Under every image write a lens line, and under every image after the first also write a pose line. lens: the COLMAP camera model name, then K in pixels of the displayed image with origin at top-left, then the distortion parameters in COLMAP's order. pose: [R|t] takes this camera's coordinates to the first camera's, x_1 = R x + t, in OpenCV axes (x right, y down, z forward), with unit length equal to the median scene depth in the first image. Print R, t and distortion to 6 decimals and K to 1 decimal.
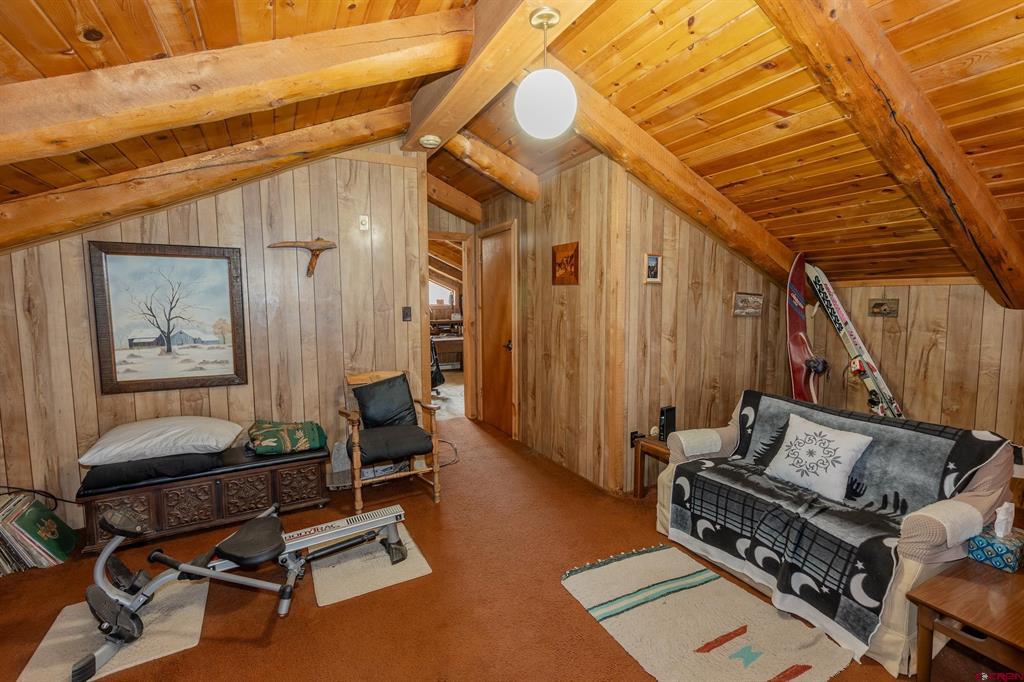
lens RADIAL K [[454.8, 0, 517.5], [0, 454.8, 336.2], [0, 0, 1]] dist [0.001629, -0.000016]
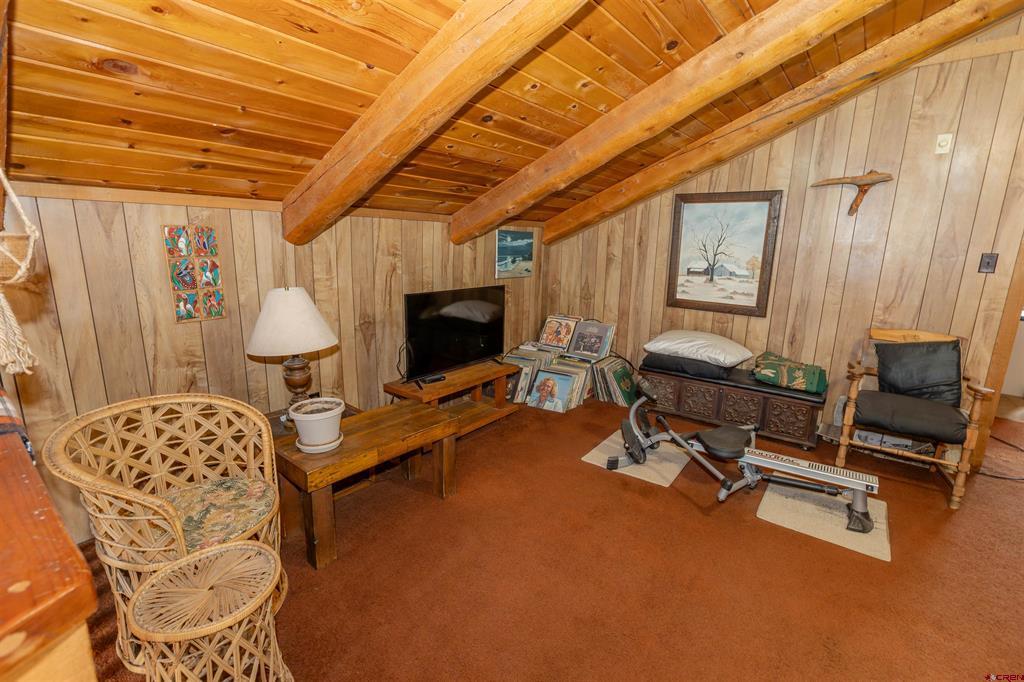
lens RADIAL K [[465.6, 0, 515.0], [0, 465.6, 336.2], [0, 0, 1]] dist [0.001766, 0.000357]
pose [[0.400240, 0.199991, -0.894322, 0.194560], [-0.094991, 0.979694, 0.176570, 0.008868], [0.911474, 0.014282, 0.411110, -0.015841]]
